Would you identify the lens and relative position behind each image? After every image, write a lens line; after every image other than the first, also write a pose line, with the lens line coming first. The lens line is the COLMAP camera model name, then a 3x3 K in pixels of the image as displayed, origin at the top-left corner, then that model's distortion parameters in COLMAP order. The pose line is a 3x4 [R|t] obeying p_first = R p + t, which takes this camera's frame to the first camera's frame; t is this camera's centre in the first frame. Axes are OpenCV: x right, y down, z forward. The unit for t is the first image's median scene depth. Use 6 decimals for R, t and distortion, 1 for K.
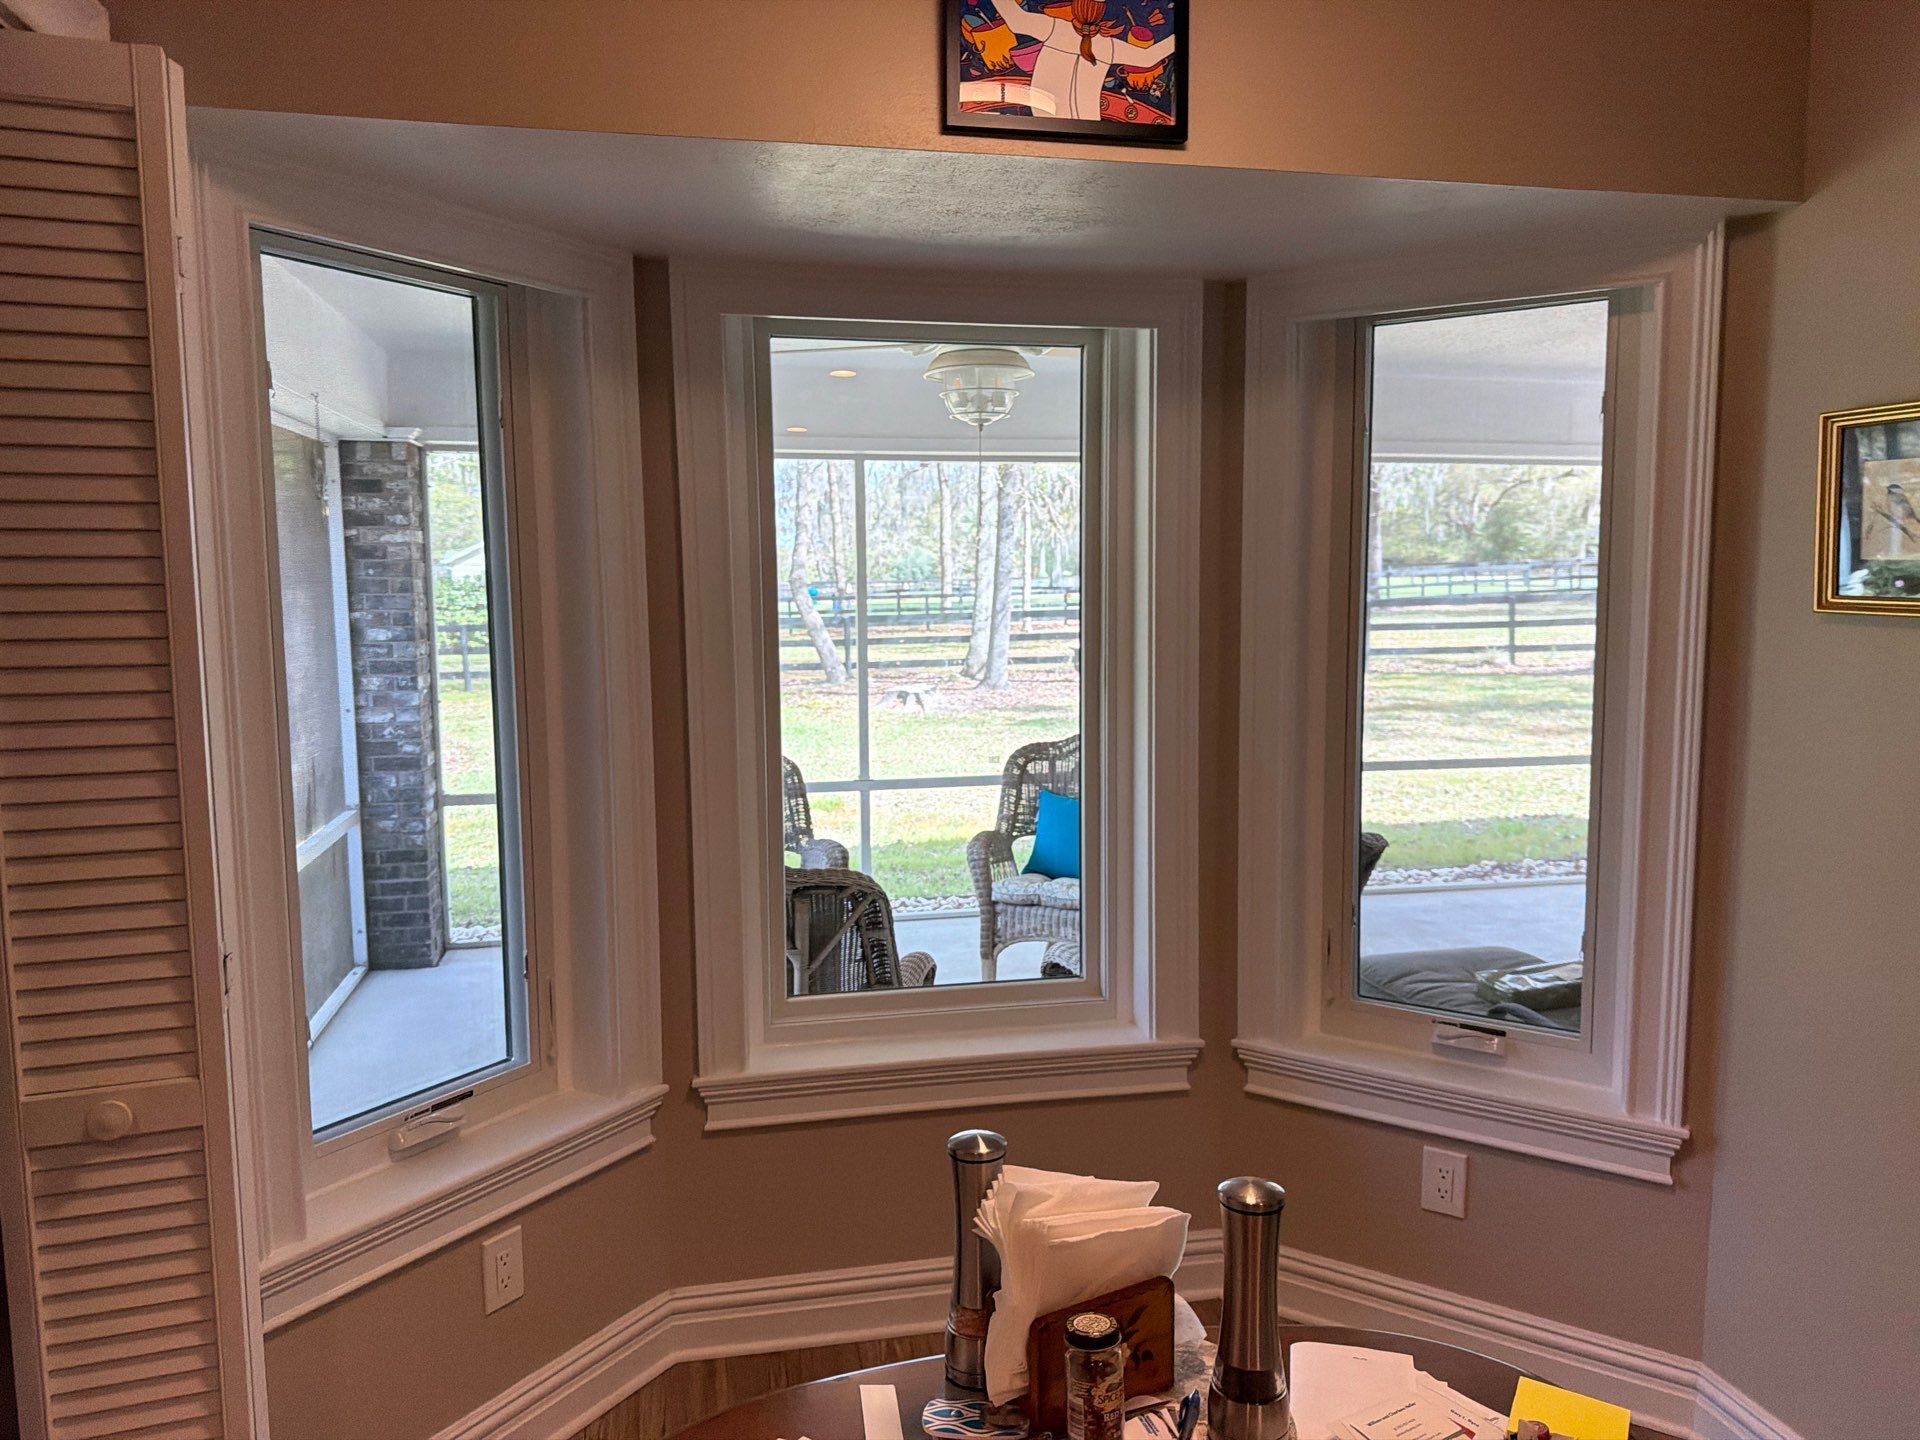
lens RADIAL K [[1403.5, 0, 941.4], [0, 1403.5, 726.2], [0, 0, 1]] dist [0.004957, -0.003859]
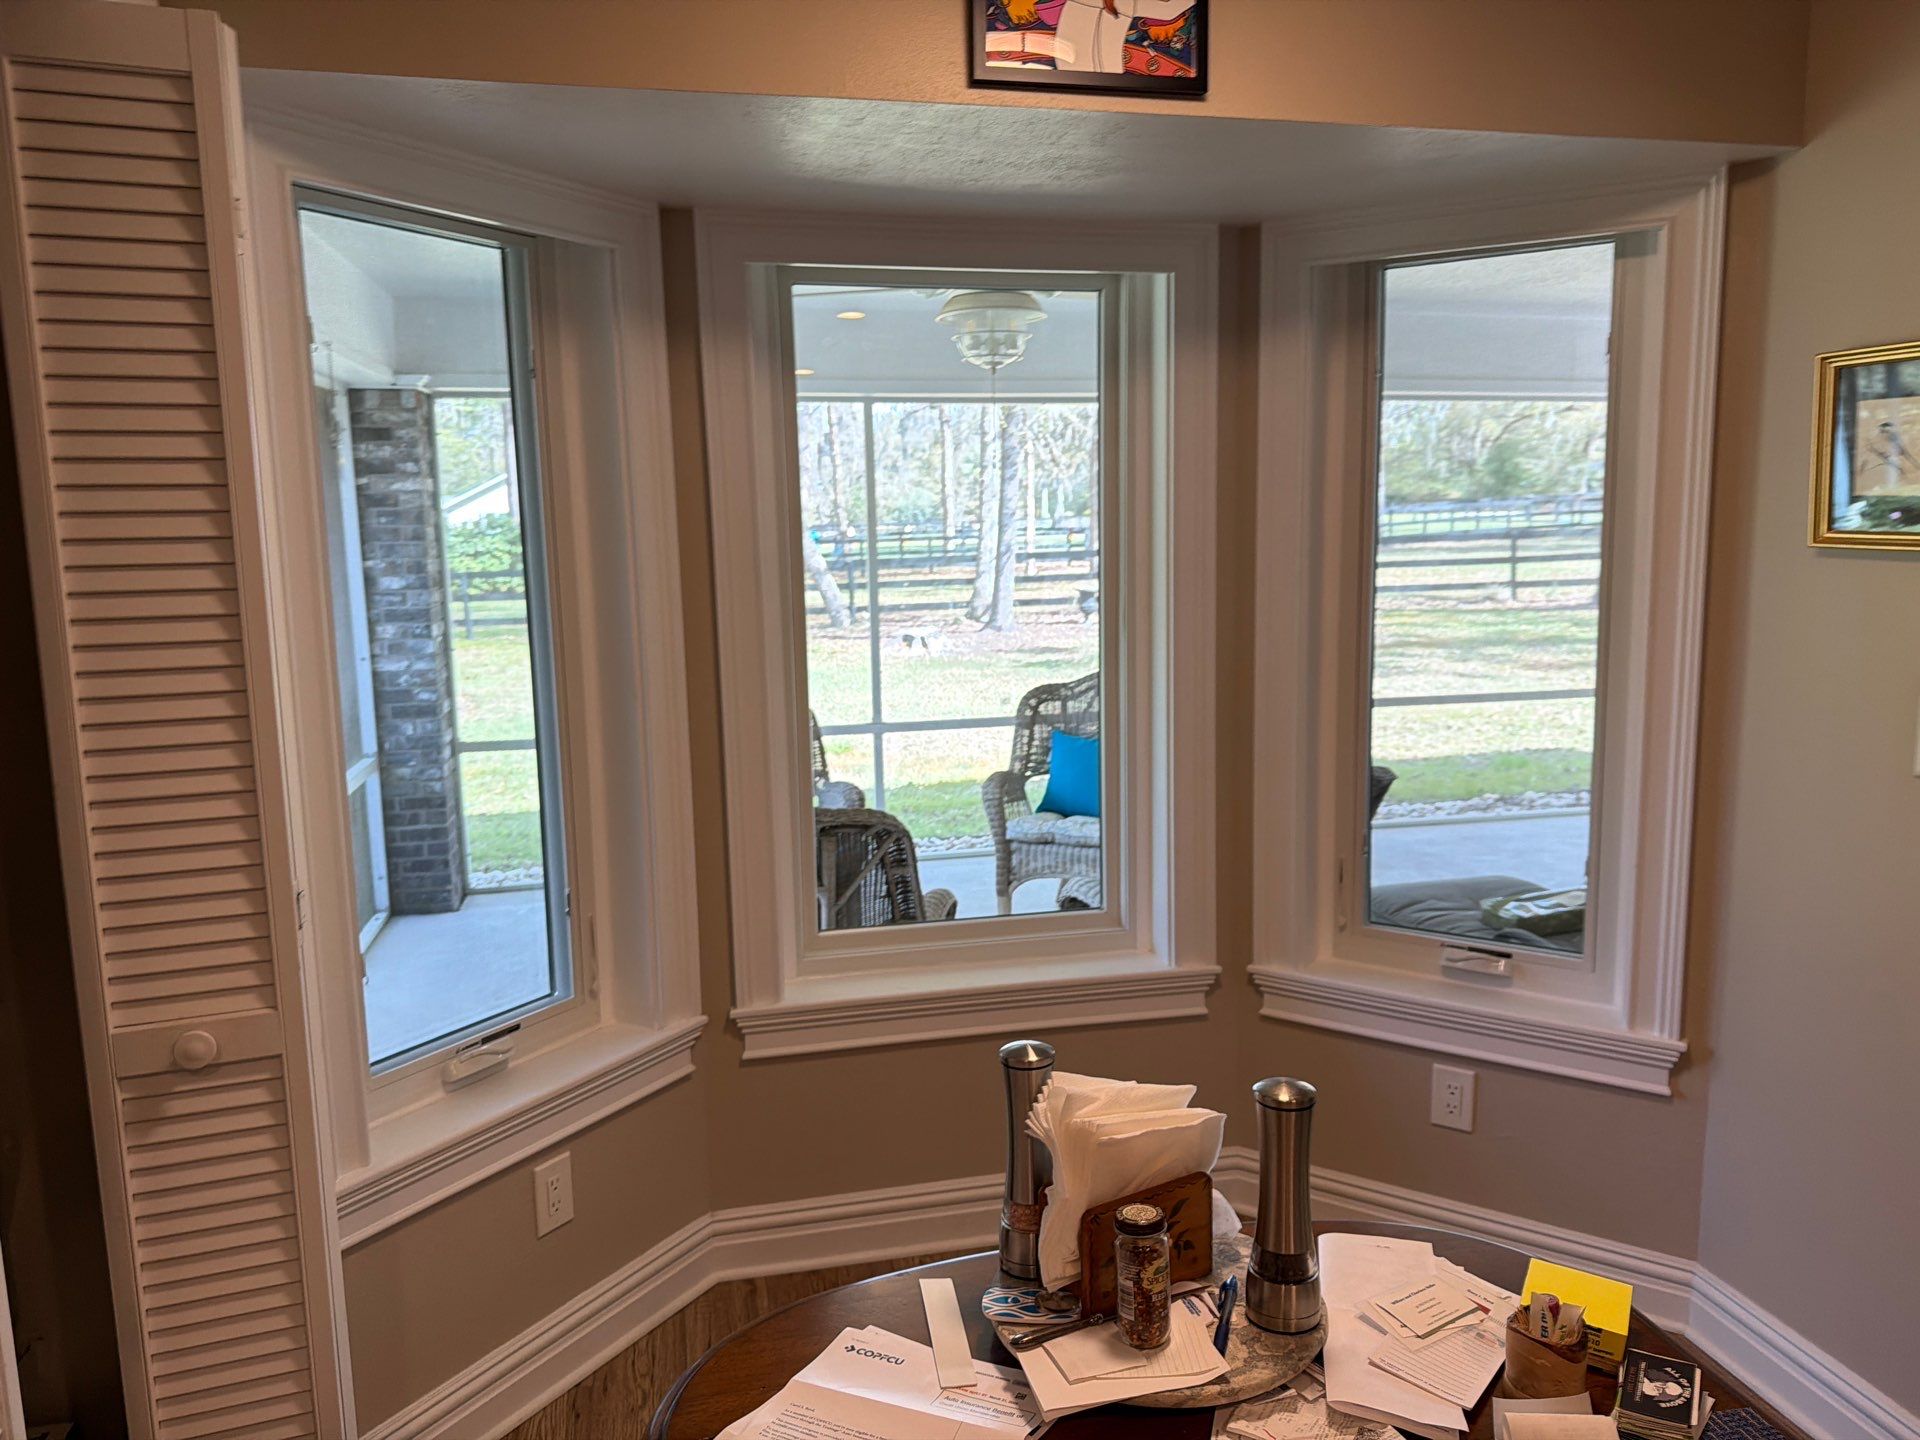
lens RADIAL K [[1413.2, 0, 960.0], [0, 1413.2, 720.0], [0, 0, 1]] dist [0.005862, -0.003497]
pose [[0.999826, -0.012426, 0.013886, -0.010385], [0.011917, 0.999274, 0.036176, 0.000813], [-0.014326, -0.036004, 0.999249, -0.018784]]
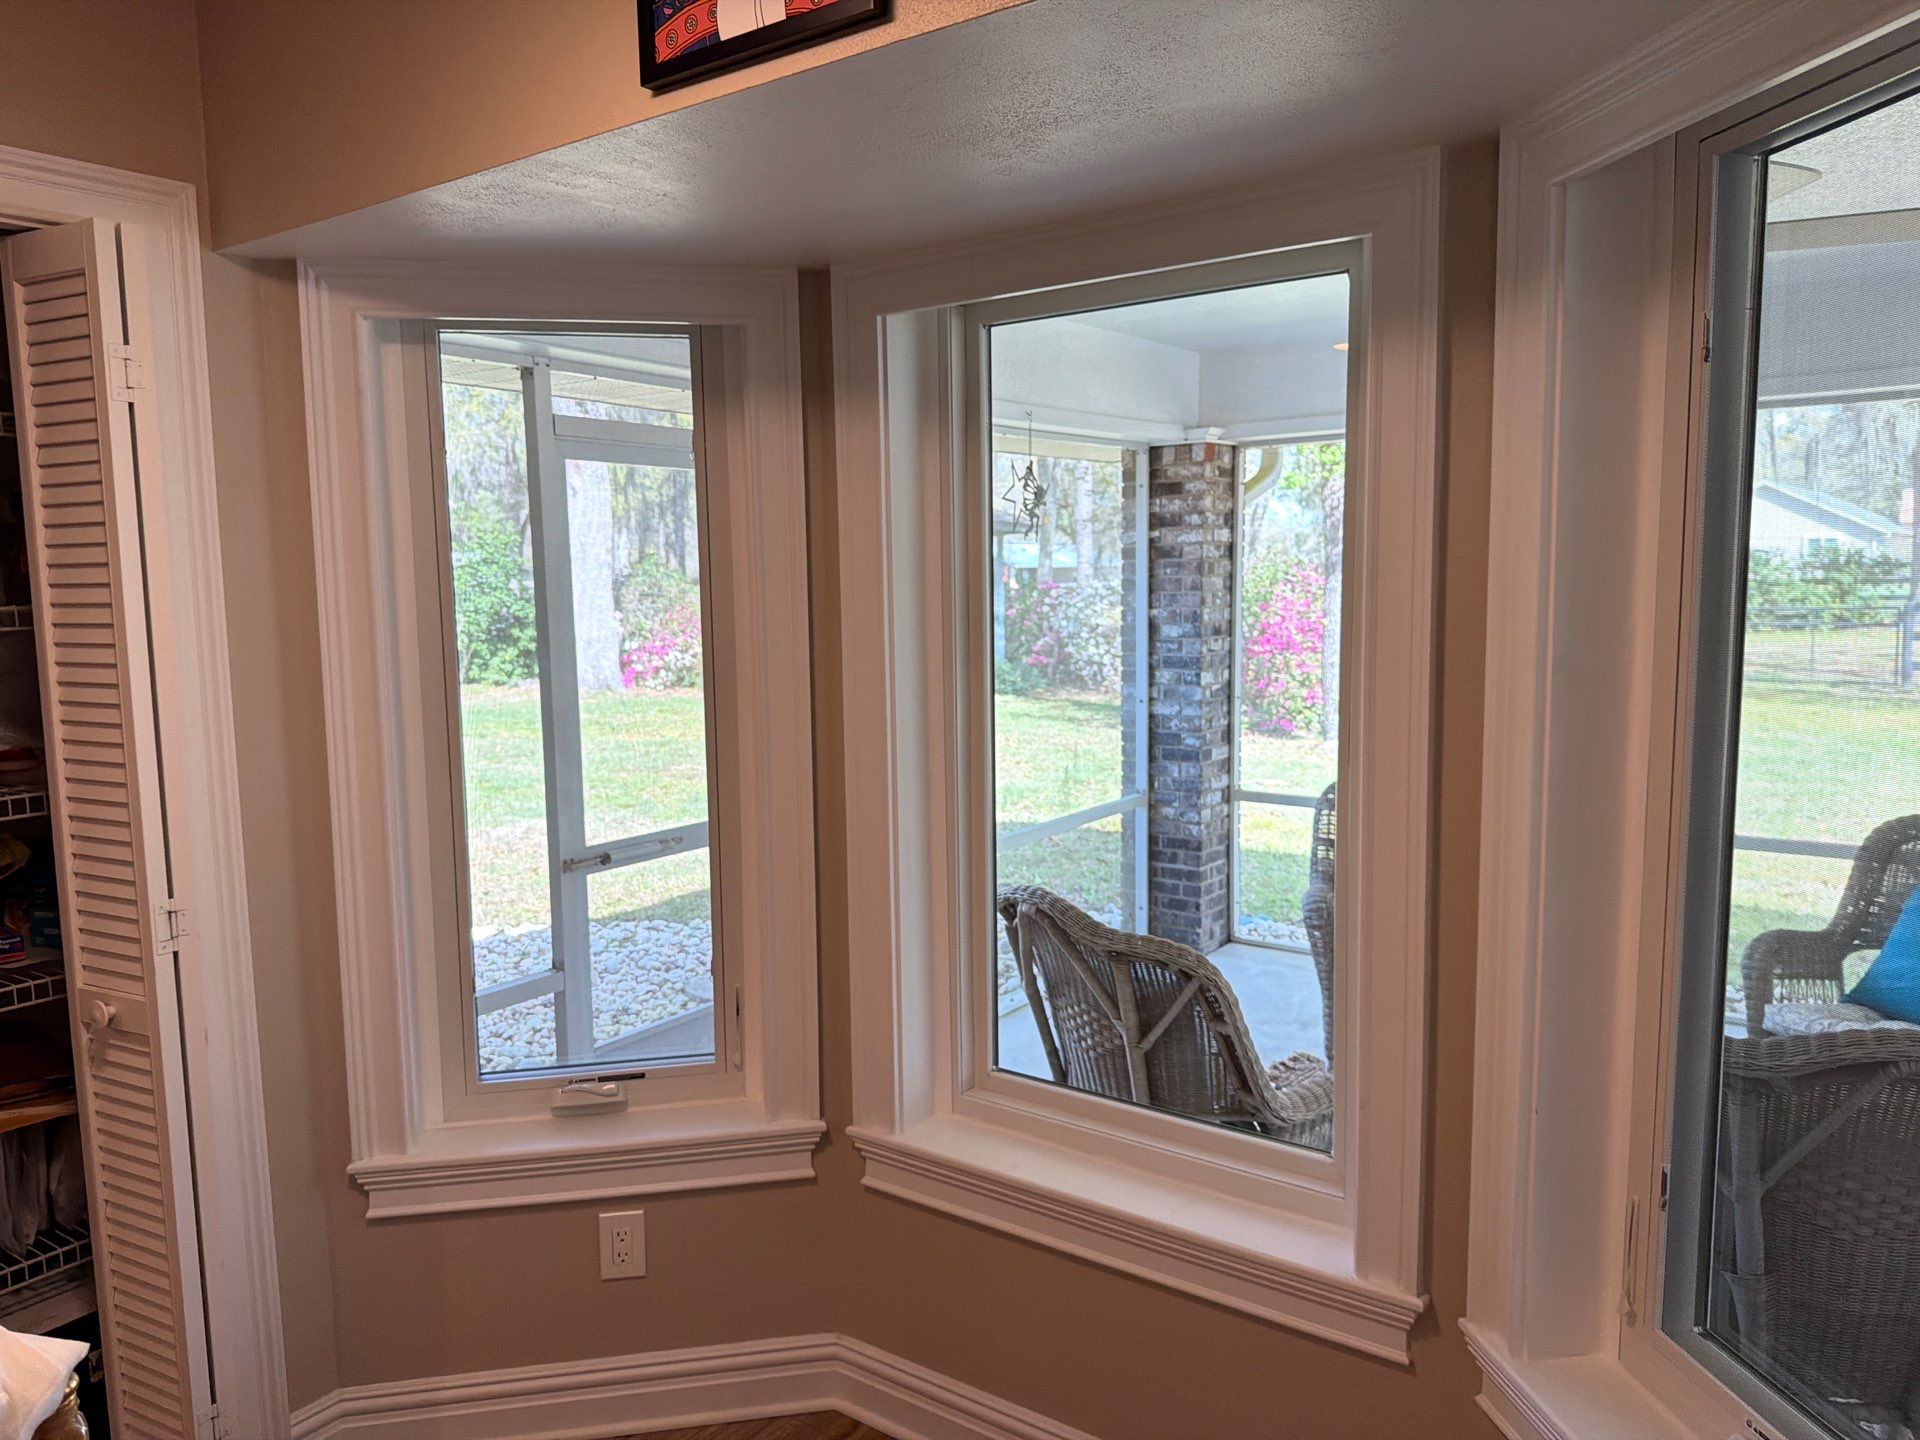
lens RADIAL K [[1362.8, 0, 960.0], [0, 1362.8, 720.0], [0, 0, 1]] dist [0.104559, -0.153596]
pose [[0.648677, 0.078178, -0.757038, 0.274670], [-0.065814, 0.996746, 0.046539, -0.035942], [0.758213, 0.019635, 0.651711, 0.216934]]
